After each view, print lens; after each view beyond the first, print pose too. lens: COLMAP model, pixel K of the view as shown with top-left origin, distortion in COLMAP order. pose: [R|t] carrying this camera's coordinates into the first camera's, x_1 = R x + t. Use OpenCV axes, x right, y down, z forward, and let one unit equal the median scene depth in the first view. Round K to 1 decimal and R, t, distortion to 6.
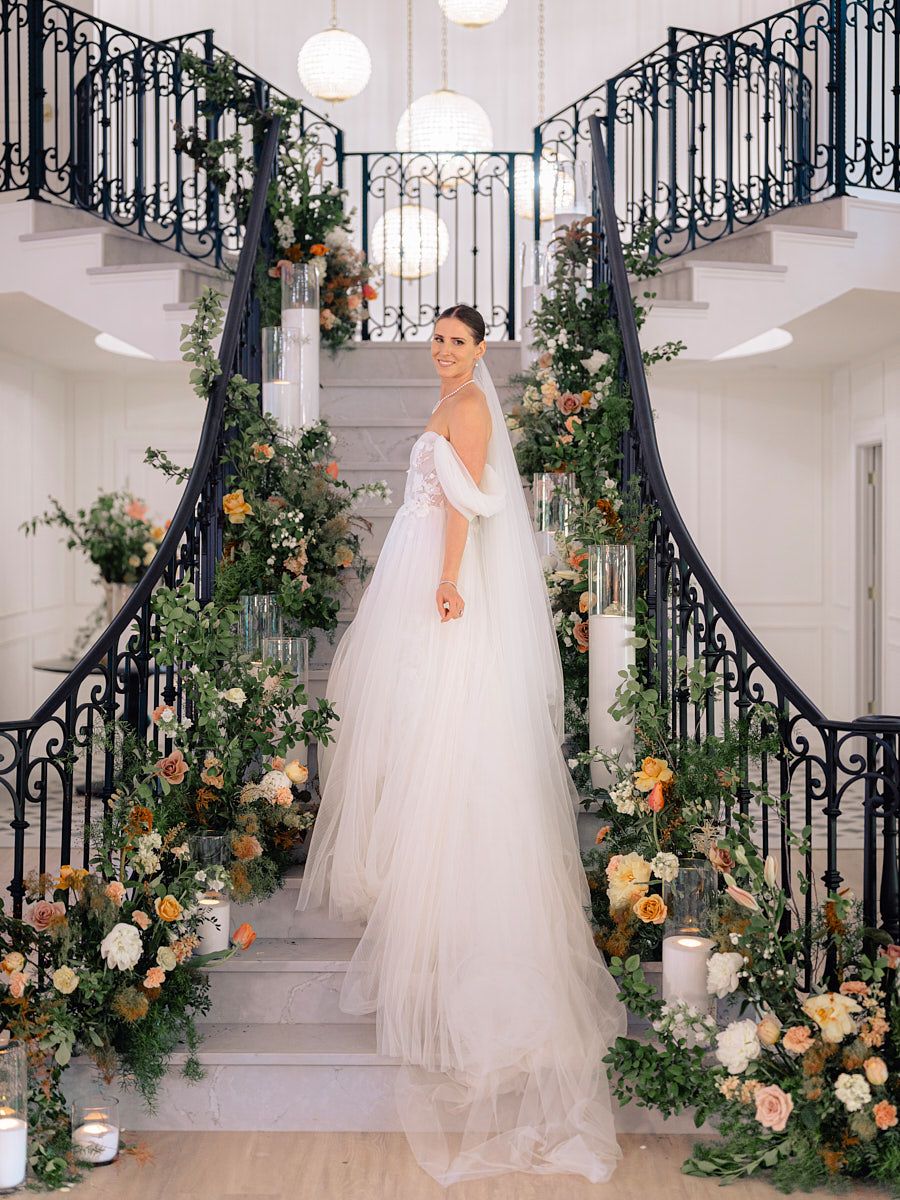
lens RADIAL K [[2045.6, 0, 441.8], [0, 2045.6, 520.1], [0, 0, 1]] dist [0.002420, 0.027777]
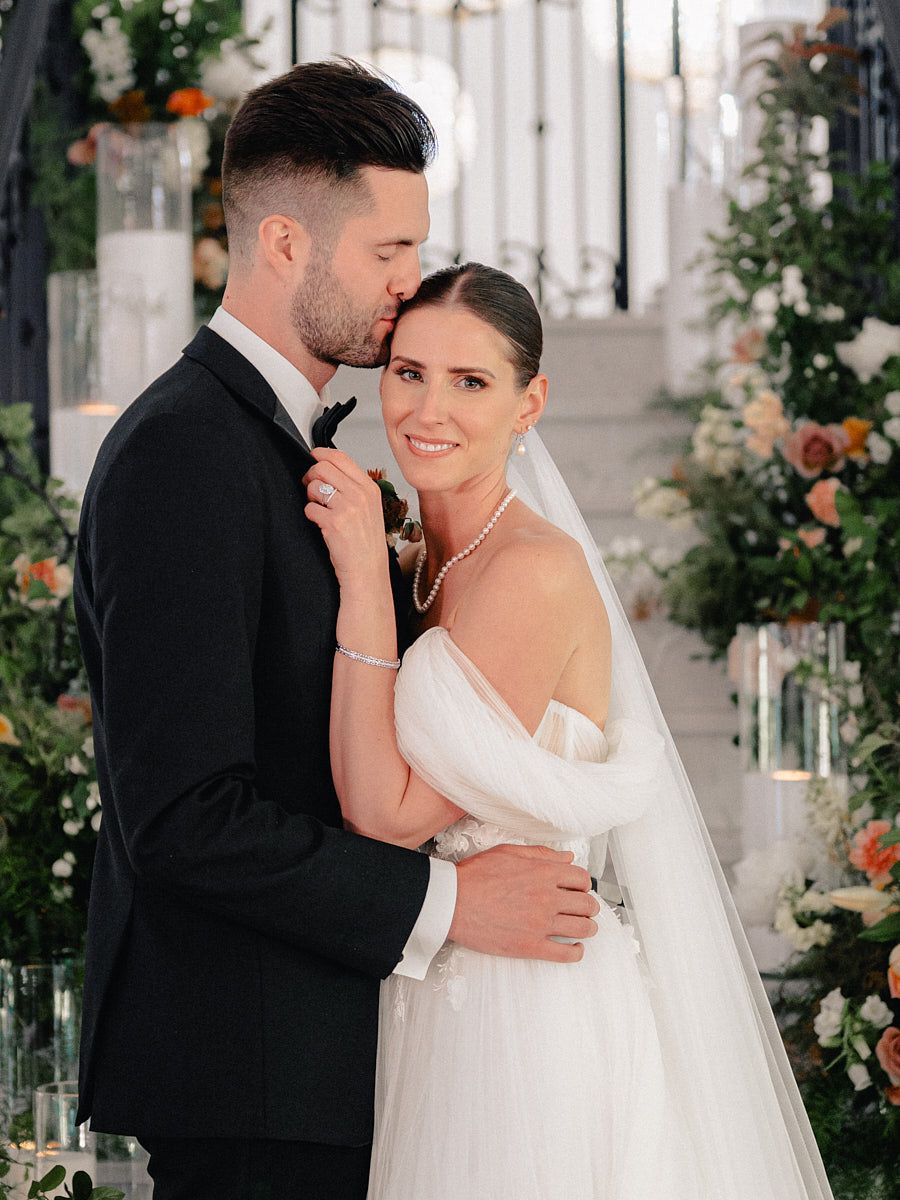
lens RADIAL K [[3451.2, 0, 393.4], [0, 3451.2, 551.2], [0, 0, 1]] dist [-0.041975, -0.978445]
pose [[0.999894, -0.012767, -0.006937, -0.017145], [0.012464, 0.999034, -0.042128, -0.010706], [0.007468, 0.042037, 0.999088, 0.359087]]
